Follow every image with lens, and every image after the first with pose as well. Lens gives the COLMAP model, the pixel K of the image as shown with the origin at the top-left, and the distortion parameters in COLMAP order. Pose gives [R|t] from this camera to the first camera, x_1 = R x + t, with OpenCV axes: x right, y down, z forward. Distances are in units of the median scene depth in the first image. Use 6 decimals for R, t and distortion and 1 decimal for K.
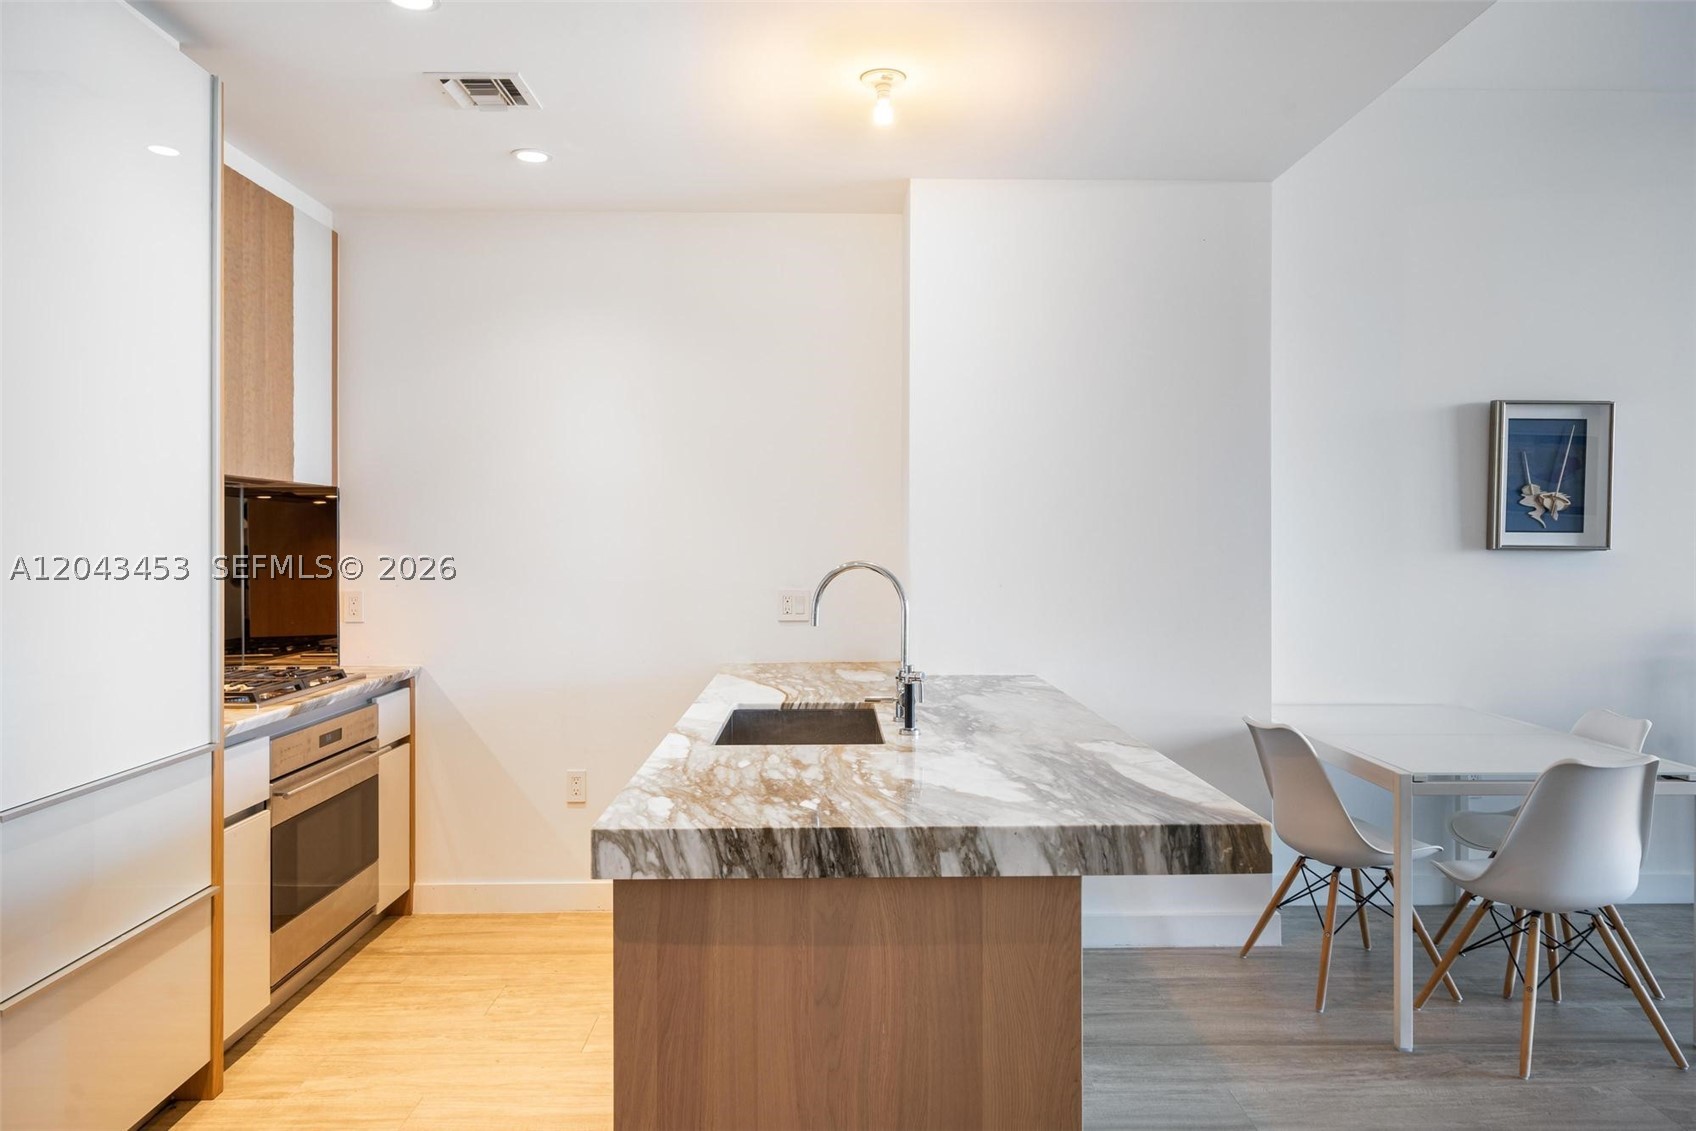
lens RADIAL K [[1132.3, 0, 844.8], [0, 1132.3, 554.6], [0, 0, 1]] dist [0.005523, 0.000126]
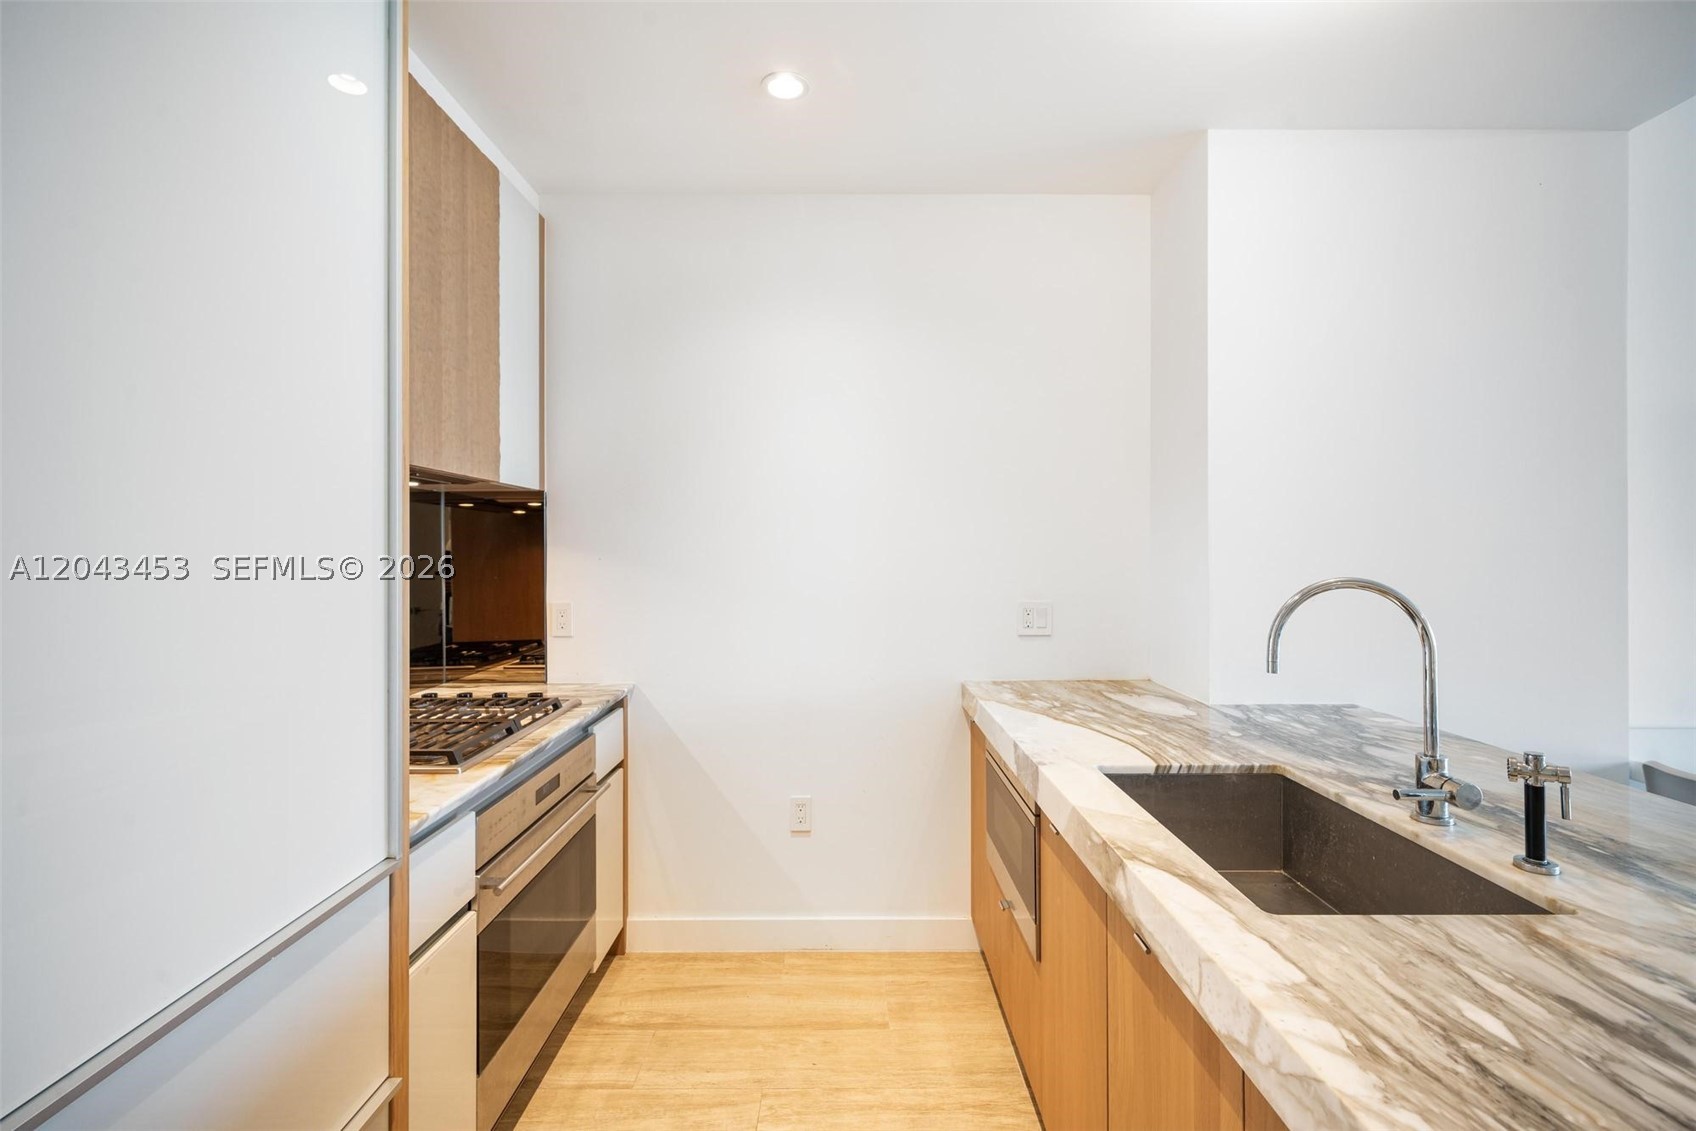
lens RADIAL K [[775.1, 0, 845.0], [0, 775.1, 558.5], [0, 0, 1]] dist [0.004234, -0.000865]
pose [[0.999842, -0.001255, -0.017740, -0.207939], [0.001251, 0.999999, -0.000220, -0.004125], [0.017740, 0.000198, 0.999843, 0.403158]]
